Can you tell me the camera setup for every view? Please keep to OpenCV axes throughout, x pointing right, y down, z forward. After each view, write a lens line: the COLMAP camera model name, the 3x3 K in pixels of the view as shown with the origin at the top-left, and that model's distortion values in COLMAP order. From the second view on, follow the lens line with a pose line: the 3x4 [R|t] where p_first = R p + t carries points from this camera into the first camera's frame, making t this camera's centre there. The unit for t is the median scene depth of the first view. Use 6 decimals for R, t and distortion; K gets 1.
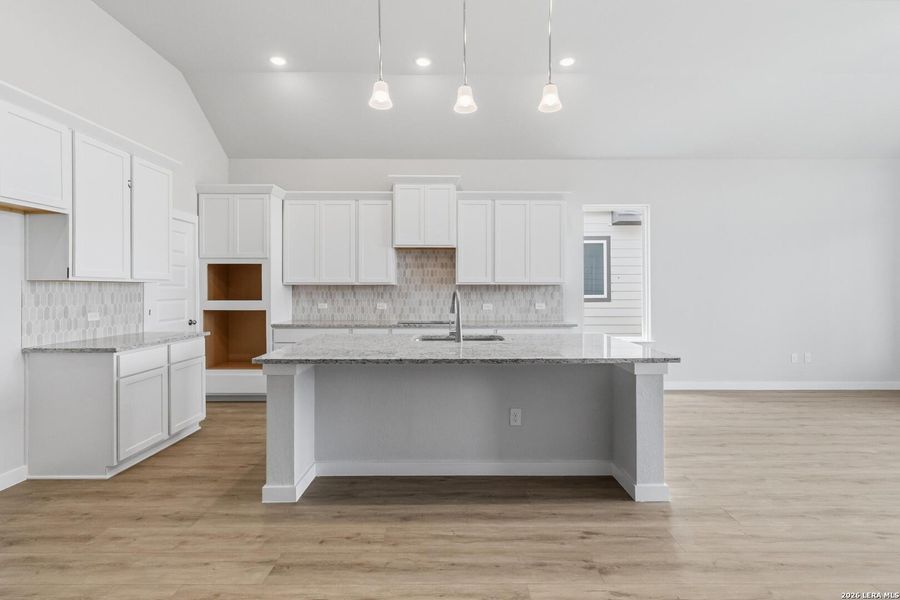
lens RADIAL K [[432.0, 0, 450.7], [0, 432.0, 288.6], [0, 0, 1]] dist [0.001244, 0.000519]
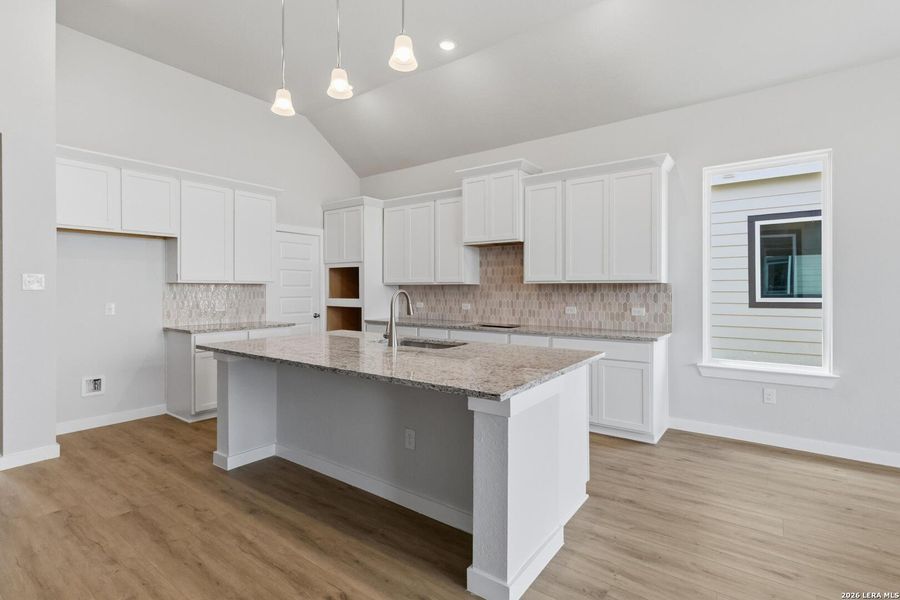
lens RADIAL K [[432.0, 0, 450.7], [0, 432.0, 288.6], [0, 0, 1]] dist [0.001244, 0.000519]
pose [[0.804522, -0.000396, -0.593923, 0.410200], [-0.000171, 1.000000, -0.000897, 0.001386], [0.593923, 0.000823, 0.804521, 0.208604]]
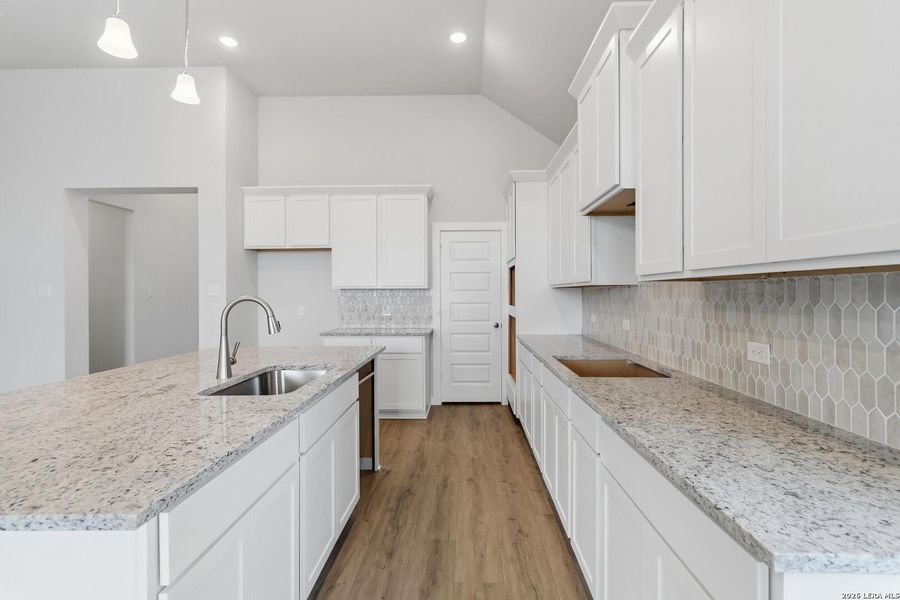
lens RADIAL K [[425.9, 0, 455.3], [0, 425.9, 293.4], [0, 0, 1]] dist [0.000721, 0.000202]
pose [[-0.019720, -0.001069, -0.999805, 0.397246], [0.004088, 0.999991, -0.001150, 0.001189], [0.999797, -0.004109, -0.019715, 0.838872]]
